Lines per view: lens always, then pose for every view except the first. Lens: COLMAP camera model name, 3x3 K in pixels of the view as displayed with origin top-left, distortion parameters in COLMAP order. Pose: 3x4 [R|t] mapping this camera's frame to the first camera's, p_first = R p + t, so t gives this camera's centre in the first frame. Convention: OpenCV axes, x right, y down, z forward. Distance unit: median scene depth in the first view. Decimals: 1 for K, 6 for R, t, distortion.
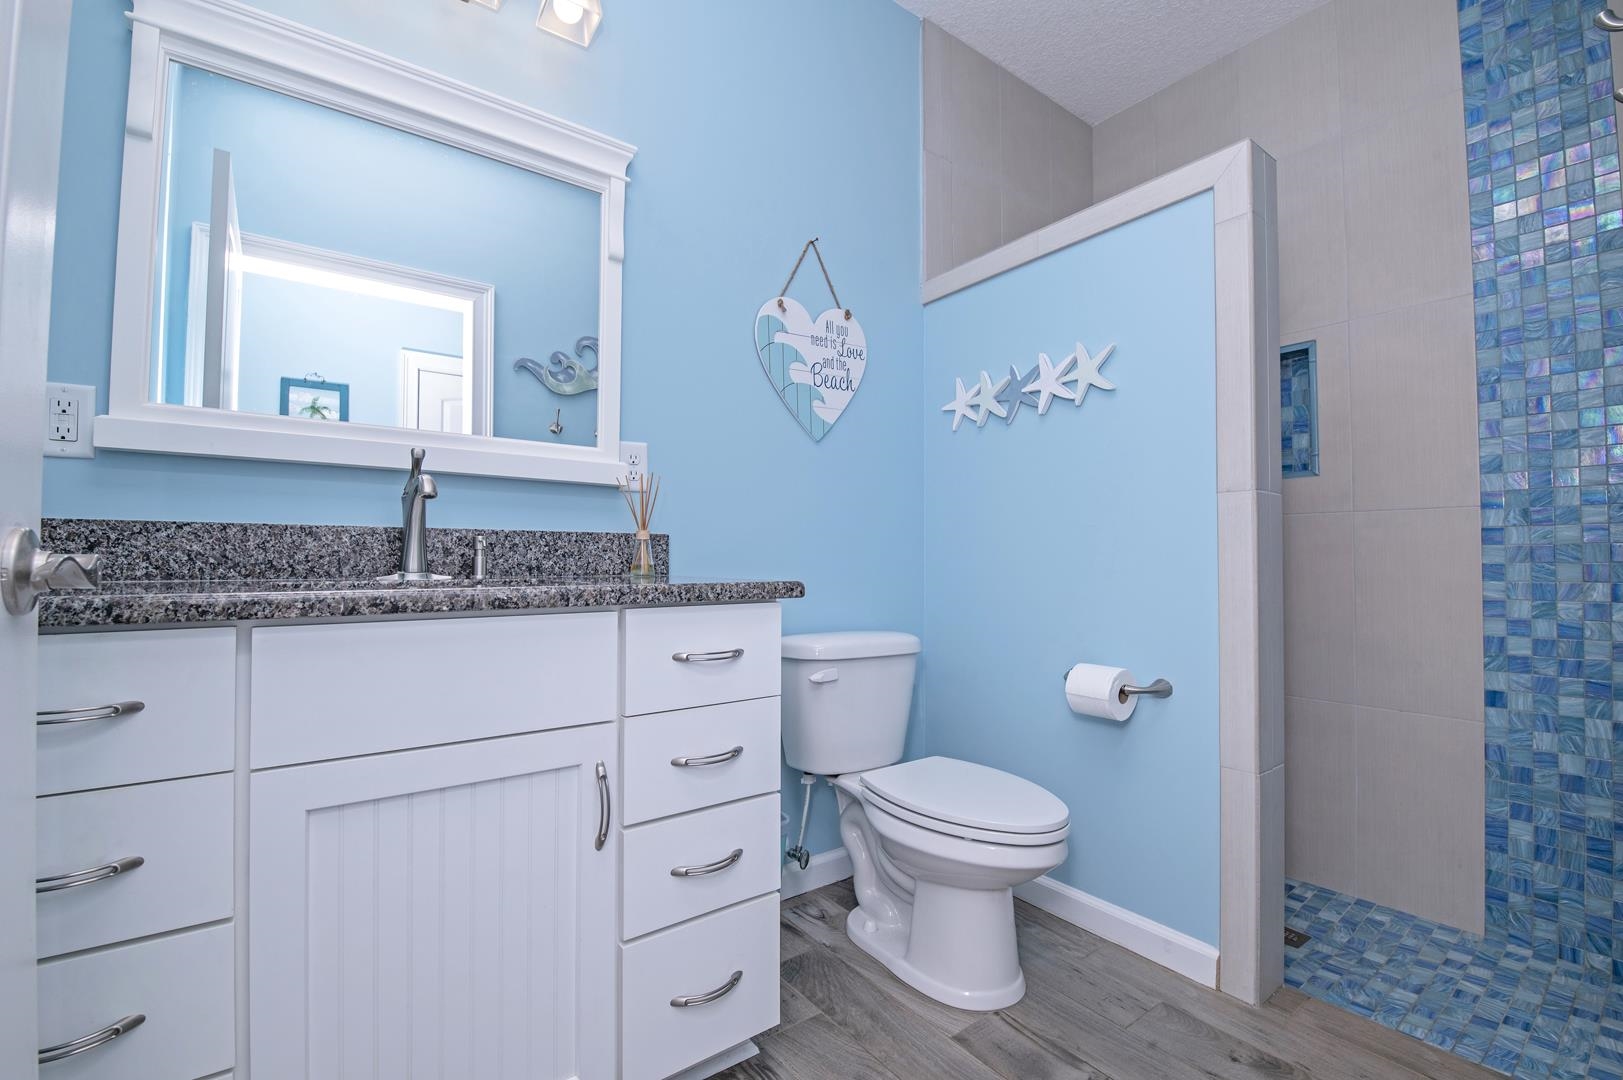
lens RADIAL K [[701.6, 0, 811.5], [0, 701.6, 540.0], [0, 0, 1]] dist [-0.004818, -0.008155]
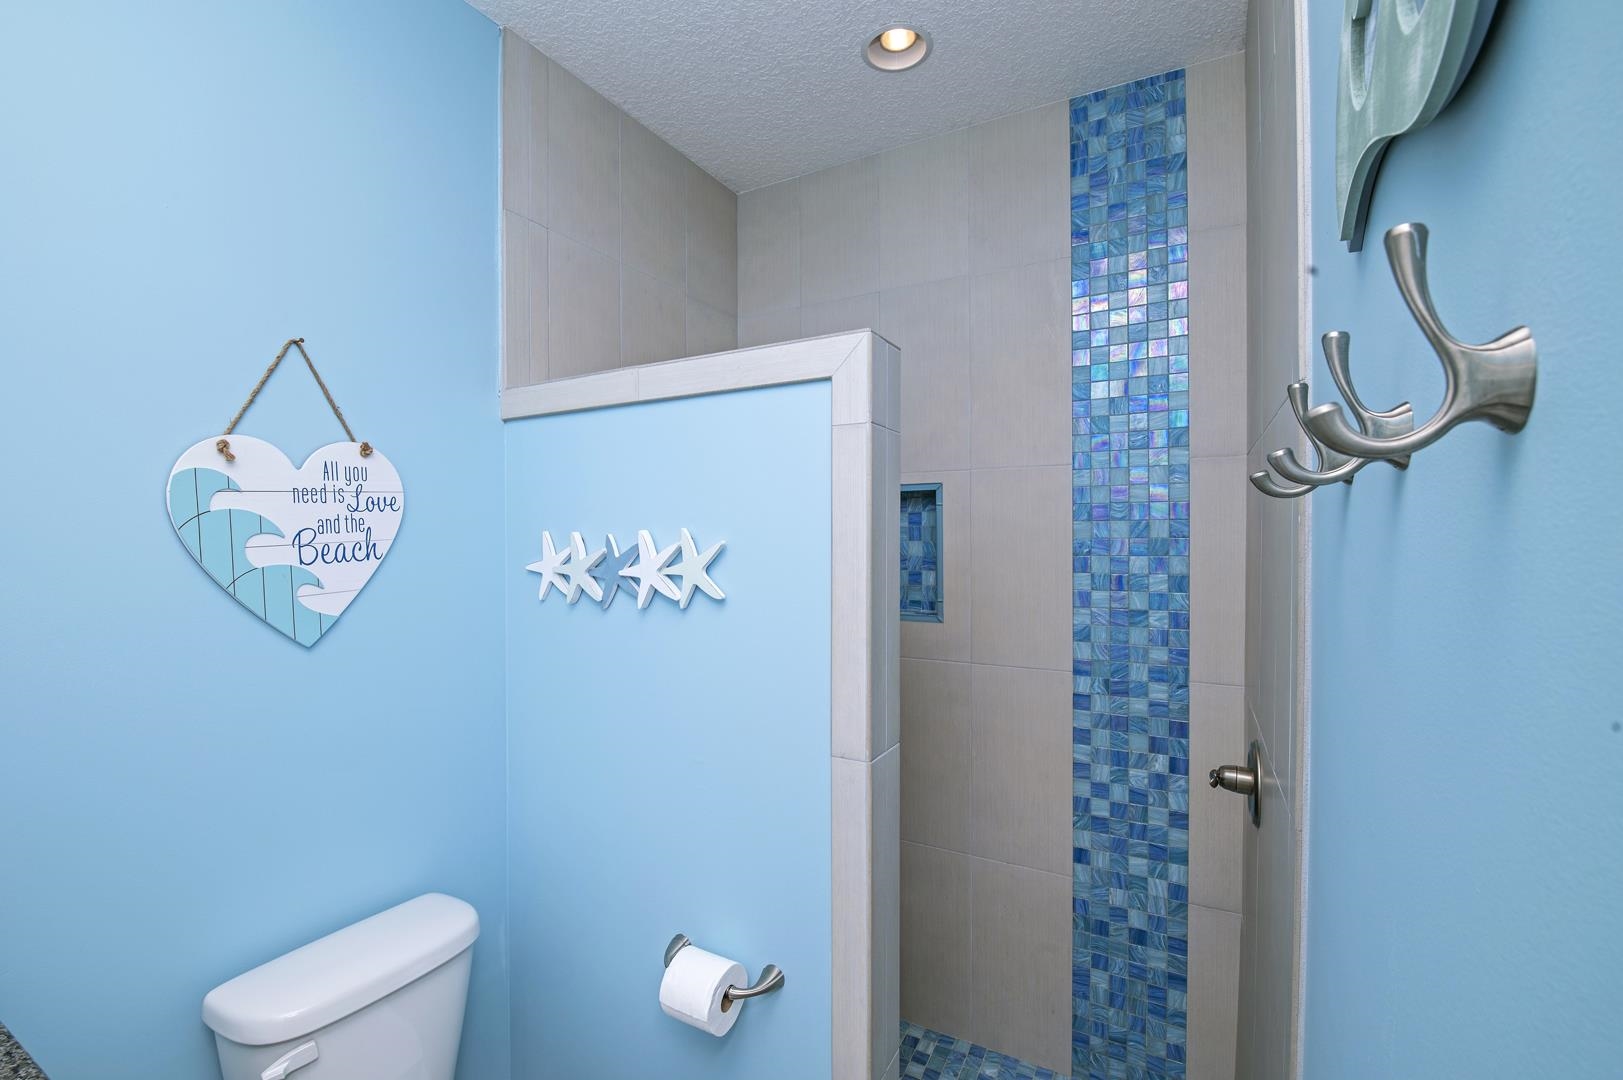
lens RADIAL K [[701.6, 0, 811.5], [0, 701.6, 540.0], [0, 0, 1]] dist [-0.004818, -0.008155]
pose [[0.909440, -0.007949, 0.415758, 0.178330], [-0.005411, 0.999506, 0.030946, -0.282569], [-0.415799, -0.030393, 0.908949, 0.220291]]
